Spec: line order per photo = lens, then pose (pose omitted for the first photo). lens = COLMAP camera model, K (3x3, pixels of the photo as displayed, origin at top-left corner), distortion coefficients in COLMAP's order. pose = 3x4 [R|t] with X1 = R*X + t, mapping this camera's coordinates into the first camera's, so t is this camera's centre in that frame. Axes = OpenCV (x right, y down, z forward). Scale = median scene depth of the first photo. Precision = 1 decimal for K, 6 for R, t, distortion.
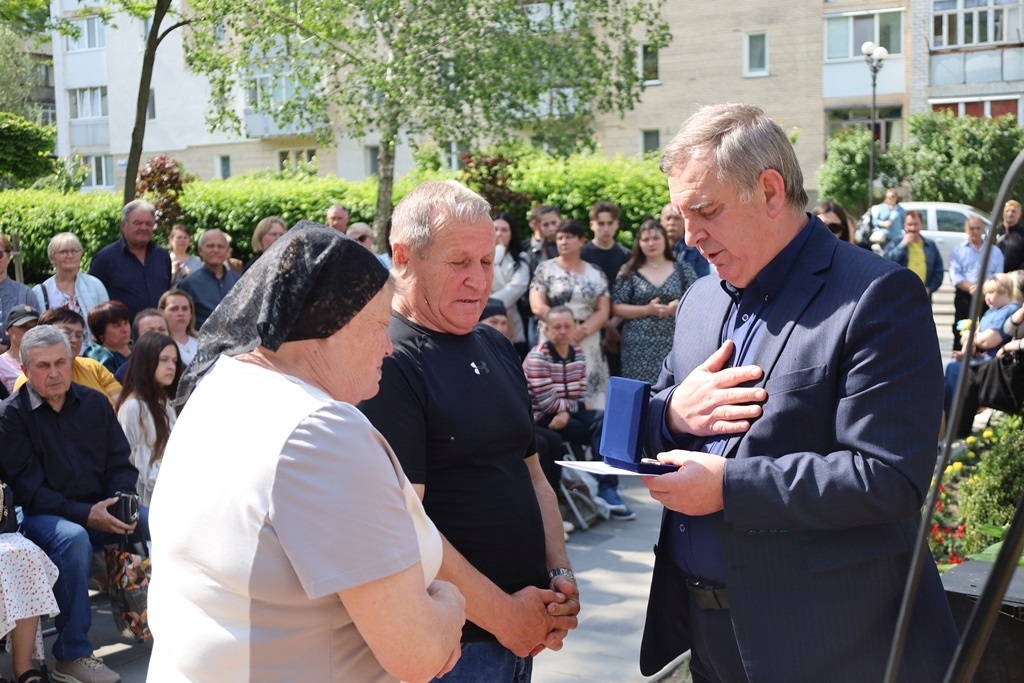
lens RADIAL K [[1337.7, 0, 500.2], [0, 1337.7, 361.2], [0, 0, 1]] dist [-0.007873, 0.000000]
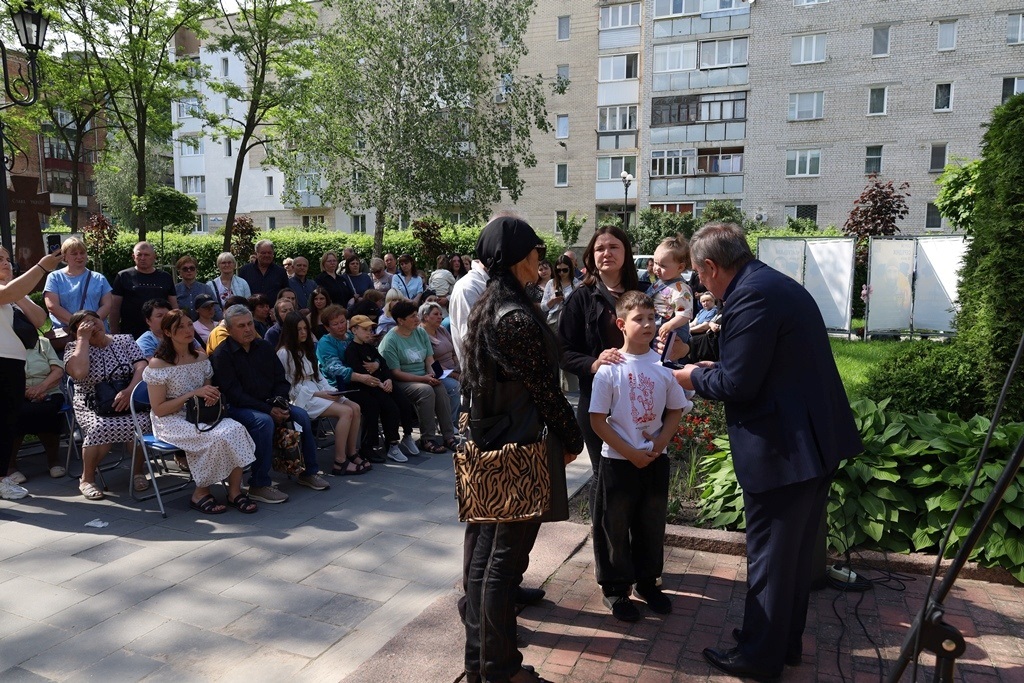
lens RADIAL K [[708.0, 0, 511.1], [0, 708.0, 345.7], [0, 0, 1]] dist [-0.002602, -0.009054]
pose [[0.990911, 0.014460, 0.133741, -0.015010], [-0.016615, 0.999749, 0.015011, 0.001214], [-0.133491, -0.017097, 0.990903, 0.000344]]
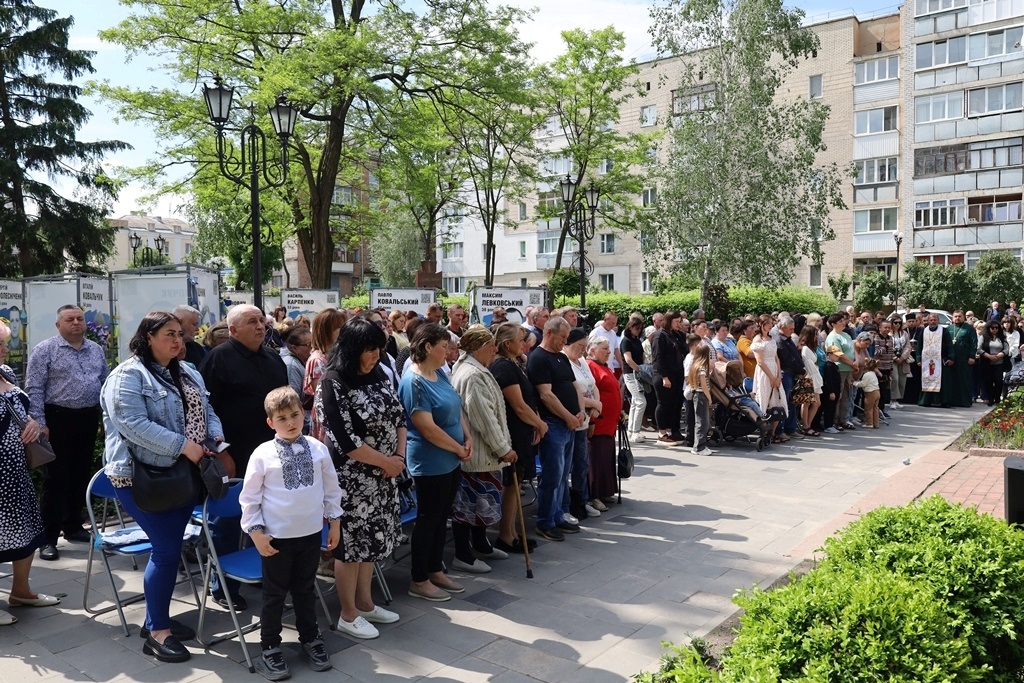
lens RADIAL K [[769.9, 0, 505.9], [0, 769.9, 348.0], [0, 0, 1]] dist [-0.022791, 0.005674]
pose [[0.989268, 0.022734, -0.144330, -0.101527], [-0.030992, 0.997993, -0.055225, 0.016421], [0.142784, 0.059105, 0.987987, -0.162937]]
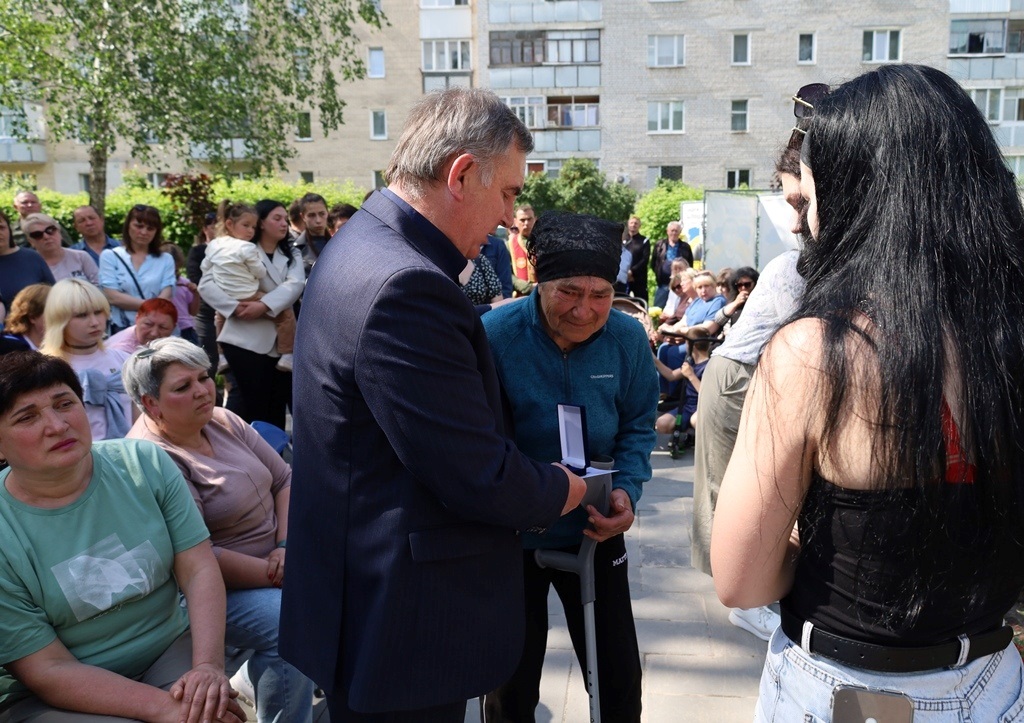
lens RADIAL K [[789.5, 0, 571.3], [0, 789.5, 348.2], [0, 0, 1]] dist [-0.001576, -0.017500]
pose [[0.901011, -0.042409, 0.431719, -0.009270], [0.028313, 0.998837, 0.039029, -0.007649], [-0.432872, -0.022942, 0.901163, 0.120642]]
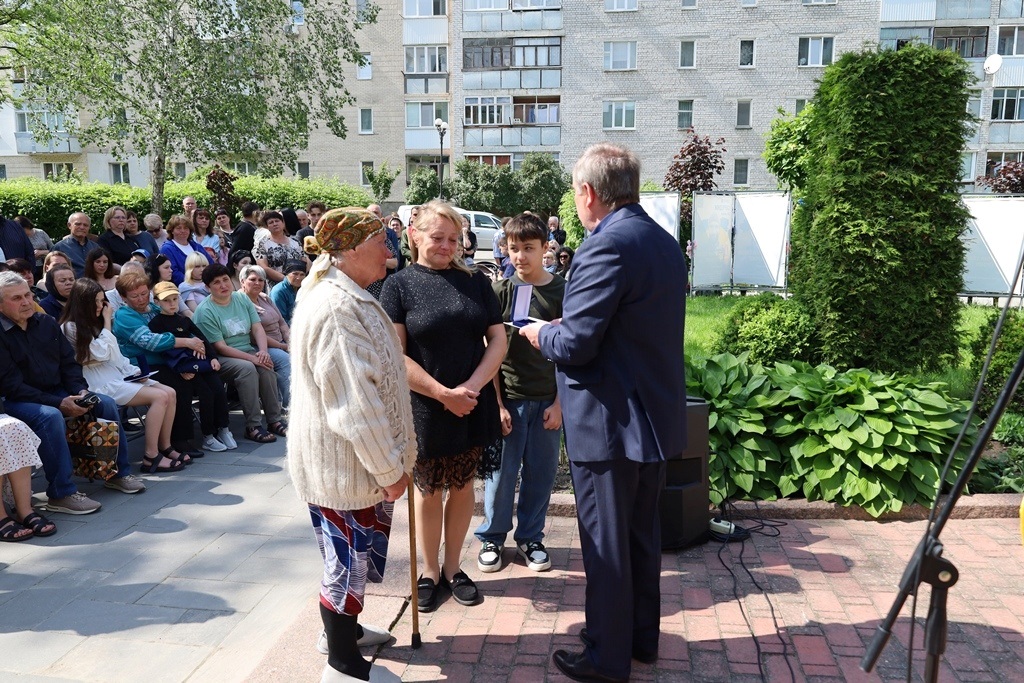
lens RADIAL K [[771.8, 0, 514.3], [0, 771.8, 347.4], [0, 0, 1]] dist [-0.012156, -0.001452]
pose [[0.924131, -0.035341, 0.380439, -0.022440], [0.012703, 0.998004, 0.061853, 0.001492], [-0.381865, -0.052327, 0.922735, 0.003391]]
